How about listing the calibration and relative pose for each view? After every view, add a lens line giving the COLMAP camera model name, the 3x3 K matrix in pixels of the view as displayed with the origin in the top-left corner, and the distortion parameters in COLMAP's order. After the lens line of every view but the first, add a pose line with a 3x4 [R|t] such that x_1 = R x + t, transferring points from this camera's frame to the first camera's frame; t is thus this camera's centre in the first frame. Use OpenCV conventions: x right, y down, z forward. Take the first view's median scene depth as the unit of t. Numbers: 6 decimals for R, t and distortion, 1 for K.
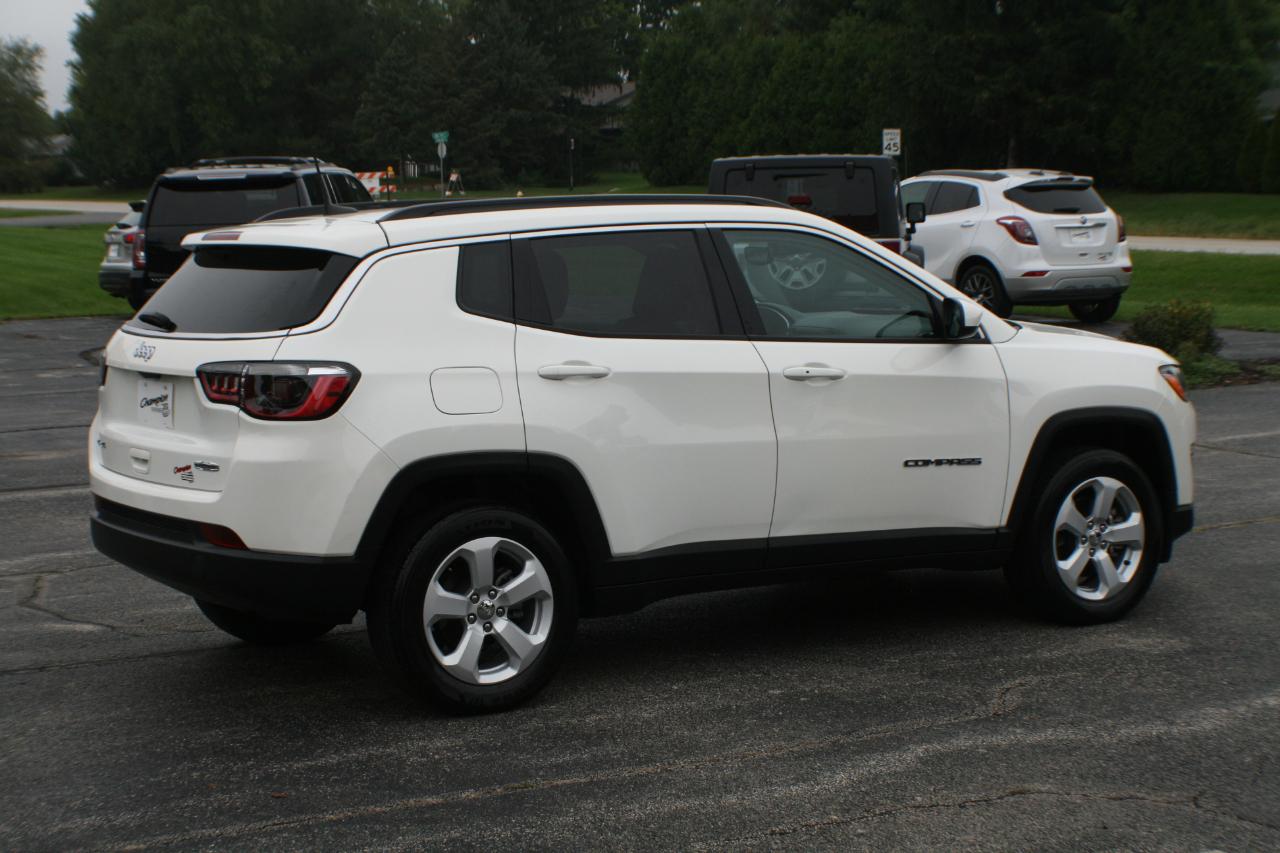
lens RADIAL K [[2370.4, 0, 635.7], [0, 2370.4, 492.9], [0, 0, 1]] dist [-0.147932, 0.134415]
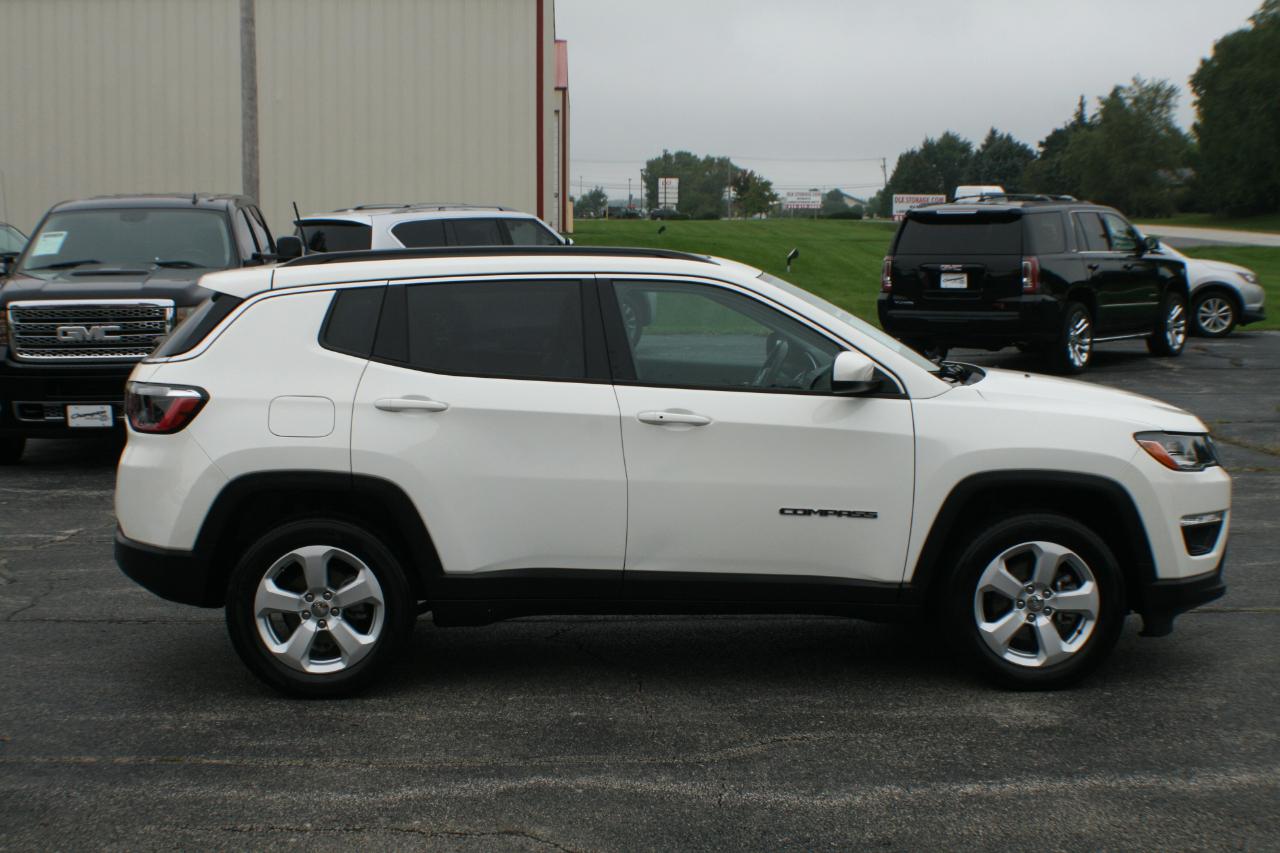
lens RADIAL K [[2129.1, 0, 640.3], [0, 2129.1, 470.0], [0, 0, 1]] dist [-0.164317, 0.010201]
pose [[0.866192, 0.068987, -0.494927, 0.561263], [-0.072601, 0.997289, 0.011949, -0.040048], [0.494410, 0.025582, 0.868852, 0.180752]]
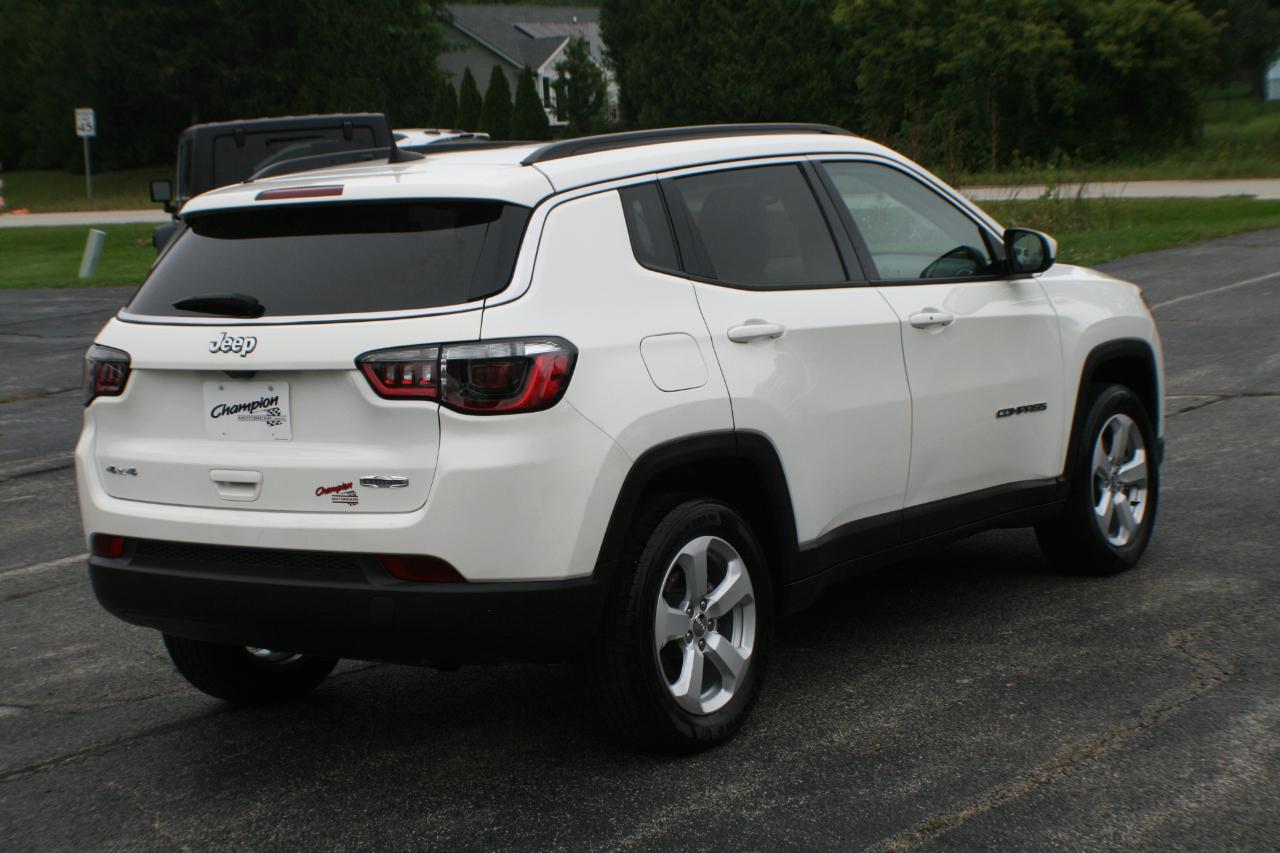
lens RADIAL K [[2370.4, 0, 635.7], [0, 2370.4, 492.9], [0, 0, 1]] dist [-0.147932, 0.134415]
pose [[0.927524, -0.092268, 0.362195, -0.372701], [0.089117, 0.995696, 0.025436, -0.019306], [-0.362983, 0.008685, 0.931755, 0.228775]]
